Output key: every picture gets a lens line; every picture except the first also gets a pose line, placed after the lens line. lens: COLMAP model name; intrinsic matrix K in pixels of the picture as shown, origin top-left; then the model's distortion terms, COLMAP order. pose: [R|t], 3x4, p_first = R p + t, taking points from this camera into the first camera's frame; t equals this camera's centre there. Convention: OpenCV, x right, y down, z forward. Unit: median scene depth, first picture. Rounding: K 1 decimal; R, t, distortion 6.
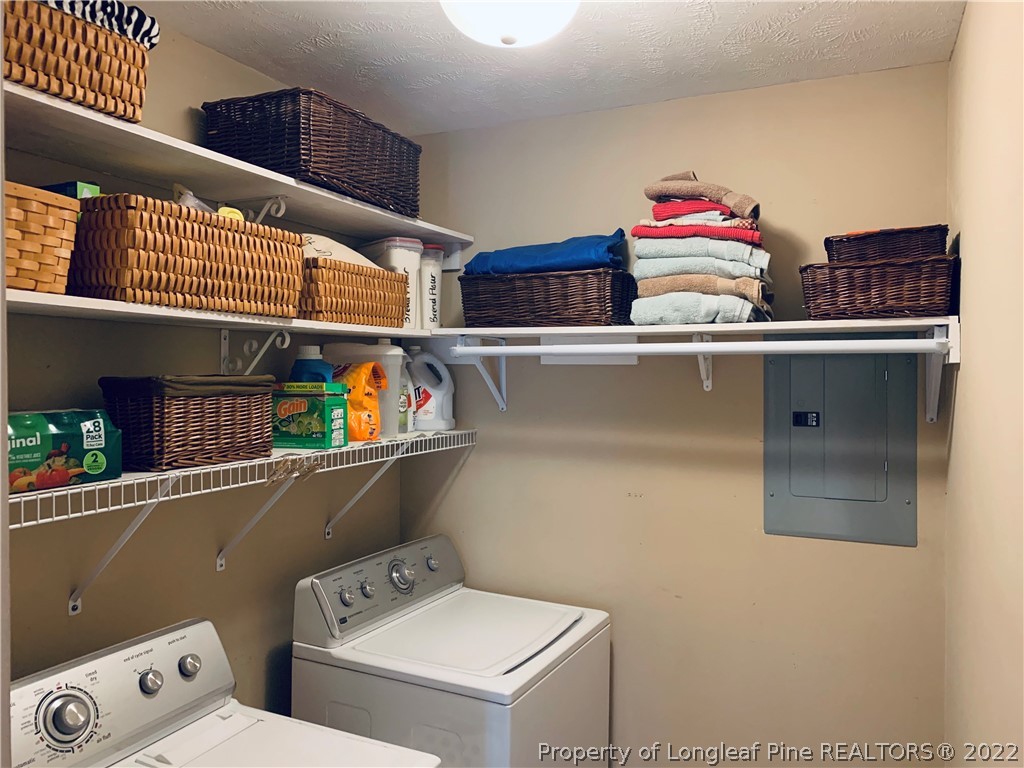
lens RADIAL K [[759.7, 0, 511.4], [0, 759.7, 371.0], [0, 0, 1]] dist [0.106945, -0.232832]
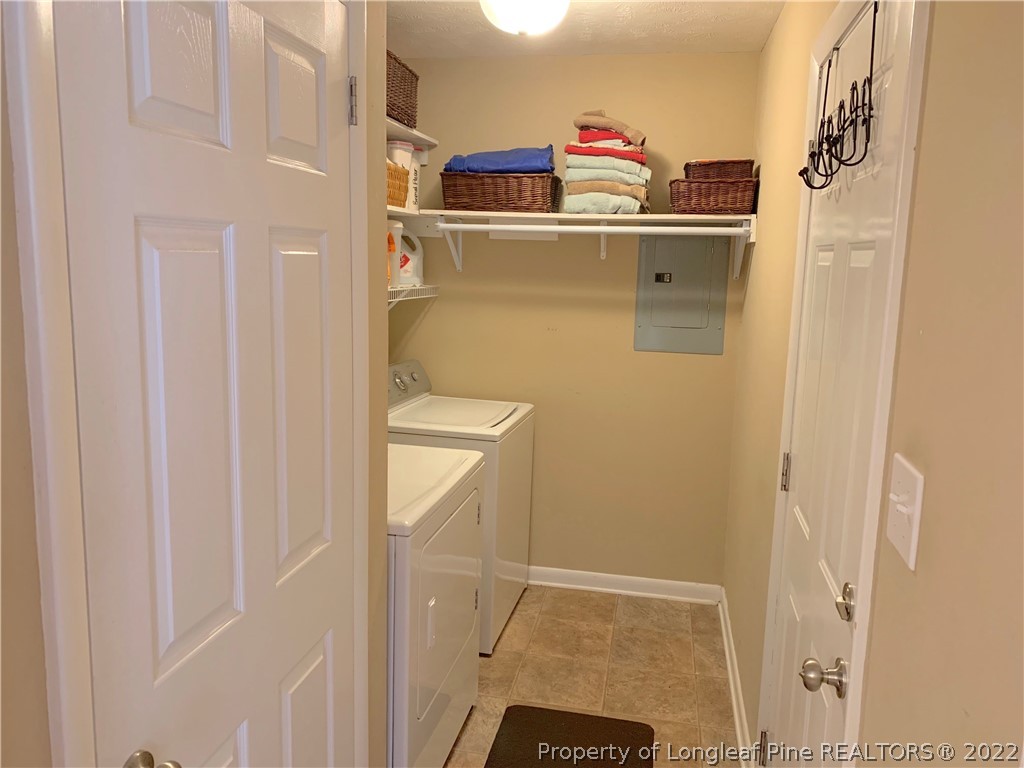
lens RADIAL K [[778.7, 0, 507.0], [0, 778.7, 371.9], [0, 0, 1]] dist [0.045684, -0.040648]
pose [[0.971474, -0.010142, 0.236929, -0.324697], [-0.024429, 0.989490, 0.142522, 0.034960], [-0.235884, -0.144244, 0.961016, -0.518107]]
